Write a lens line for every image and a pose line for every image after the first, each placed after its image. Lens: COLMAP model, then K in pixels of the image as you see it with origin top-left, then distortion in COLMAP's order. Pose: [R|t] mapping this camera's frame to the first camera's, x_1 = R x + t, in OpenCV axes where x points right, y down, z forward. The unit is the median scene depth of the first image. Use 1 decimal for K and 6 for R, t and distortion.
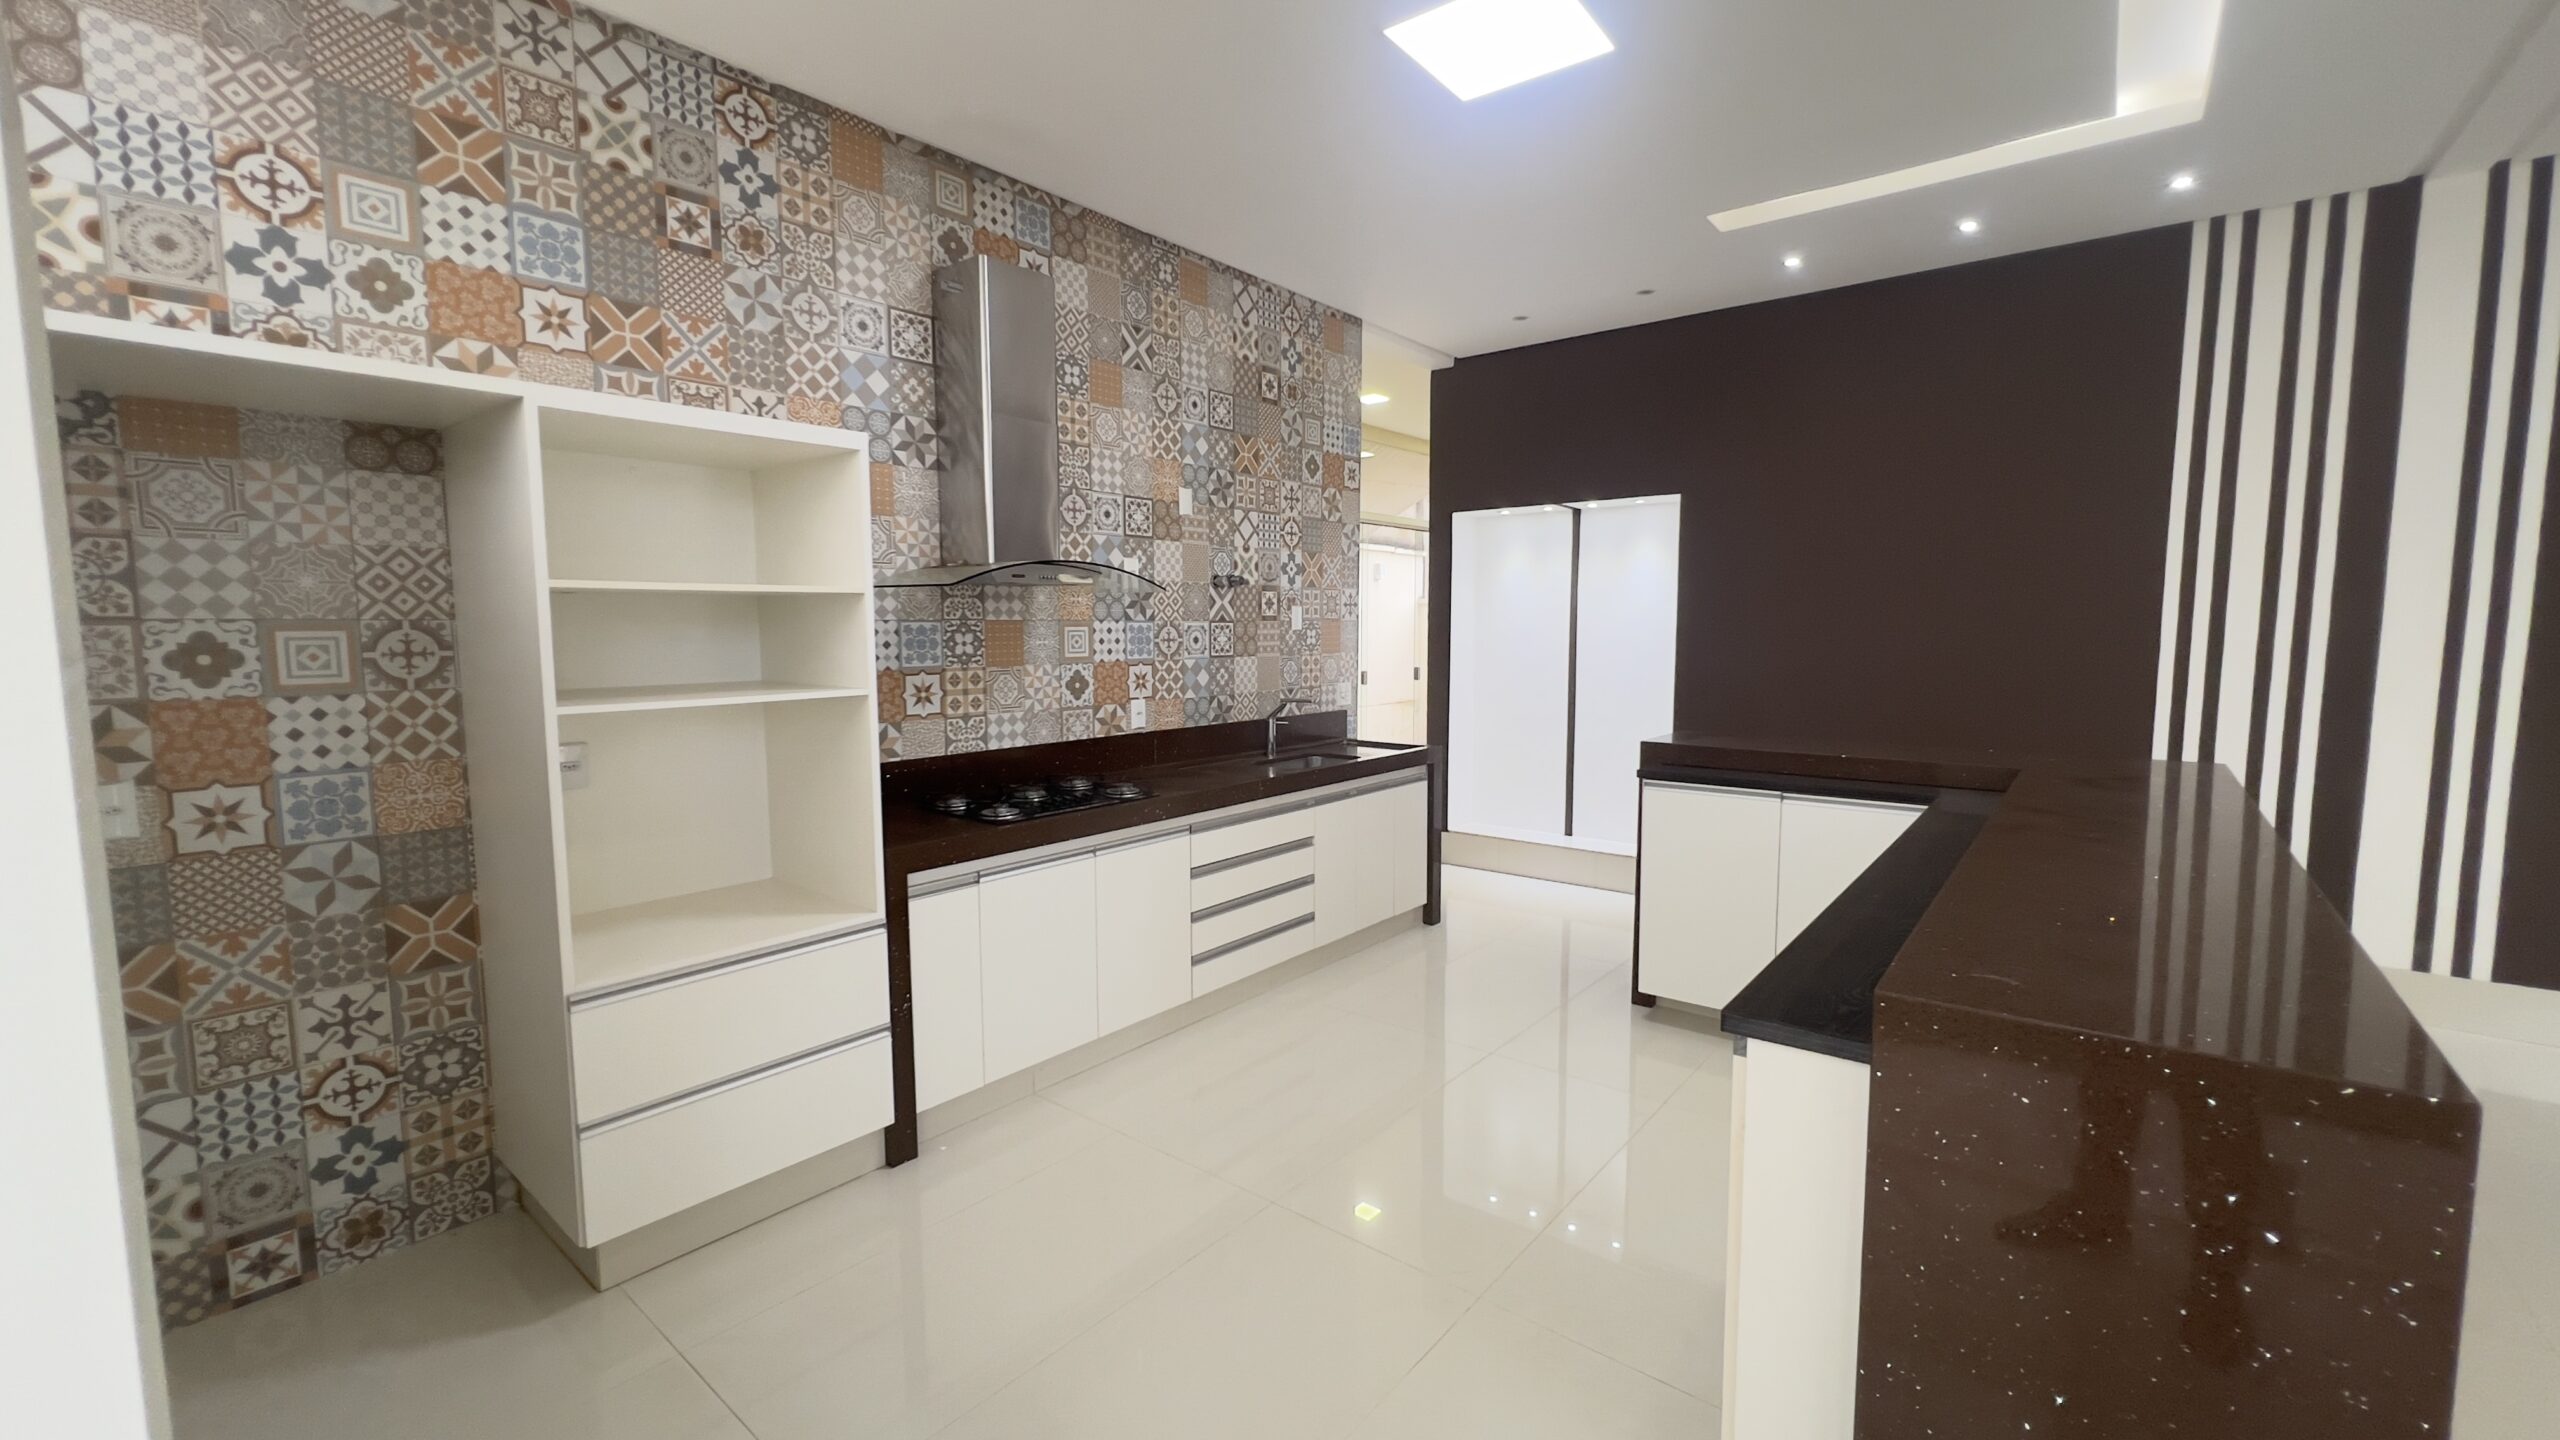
lens RADIAL K [[1027.0, 0, 1275.0], [0, 1027.0, 722.5], [0, 0, 1]] dist [-0.000114, -0.000055]
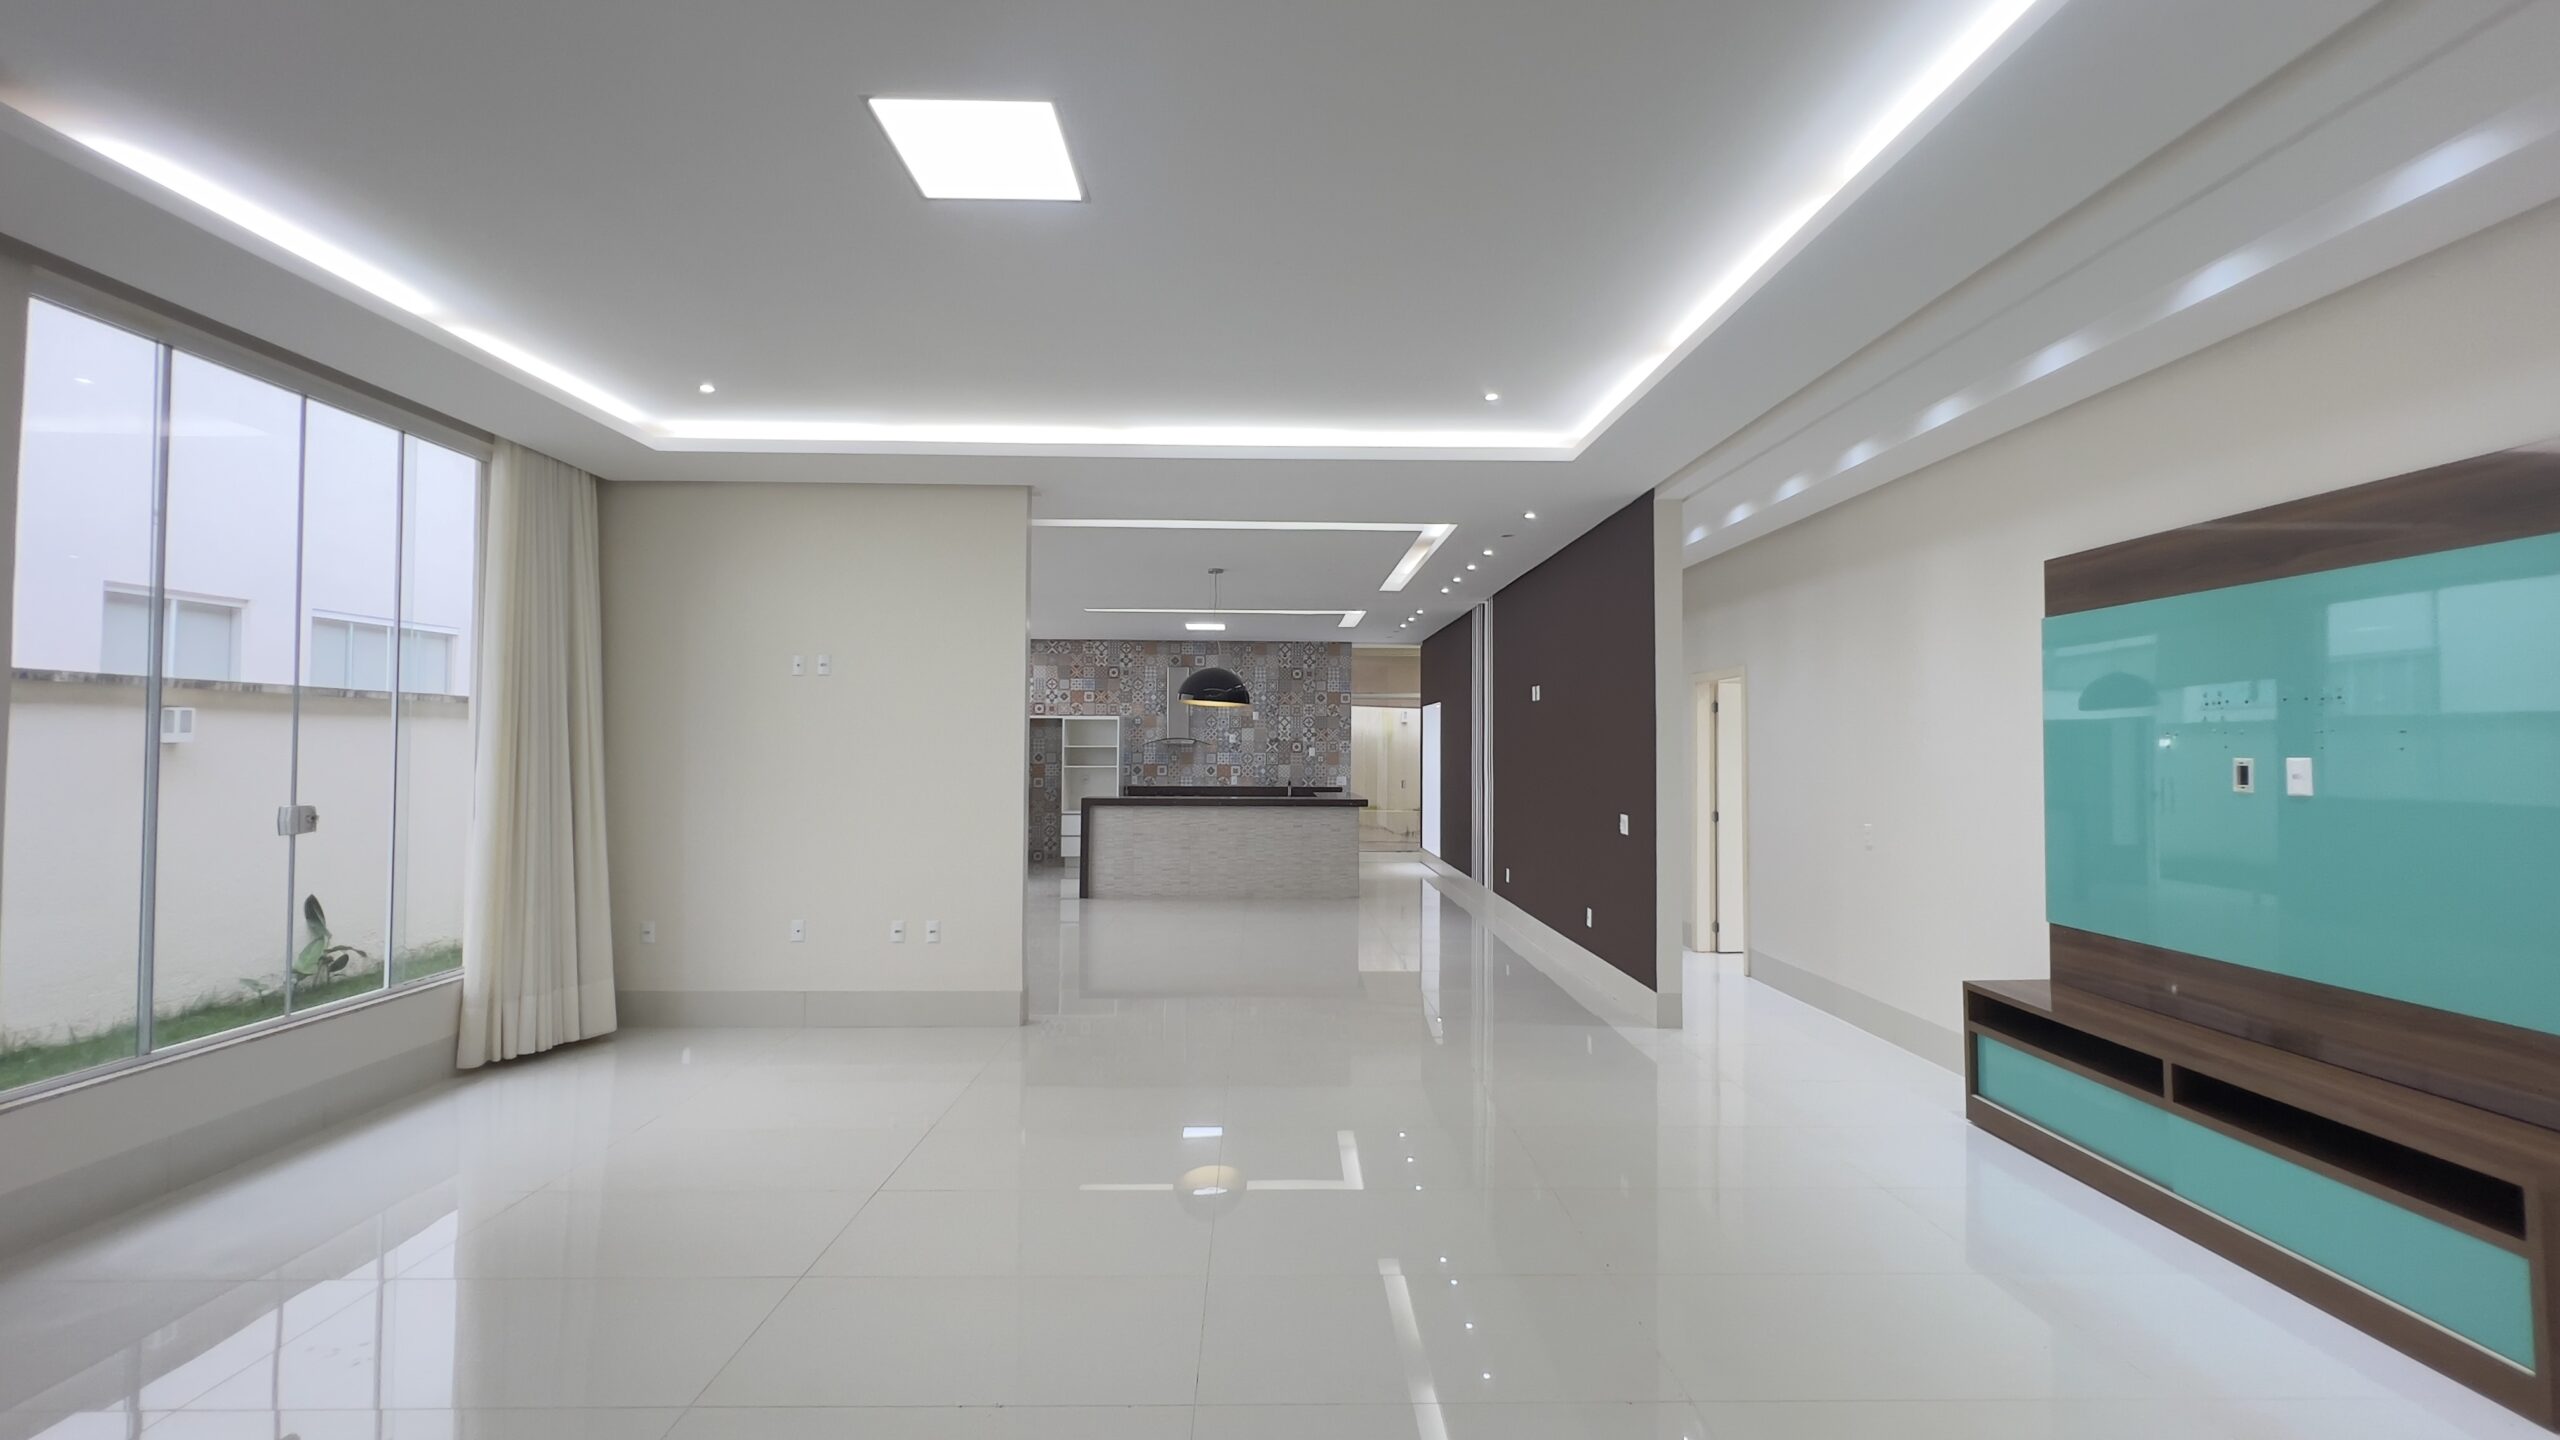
lens RADIAL K [[1032.5, 0, 1276.4], [0, 1032.5, 722.4], [0, 0, 1]] dist [-0.003237, 0.000984]
pose [[0.645524, -0.019398, -0.763494, 2.465180], [-0.079413, 0.992554, -0.092360, 0.100350], [0.759601, 0.120252, 0.639176, -1.032444]]
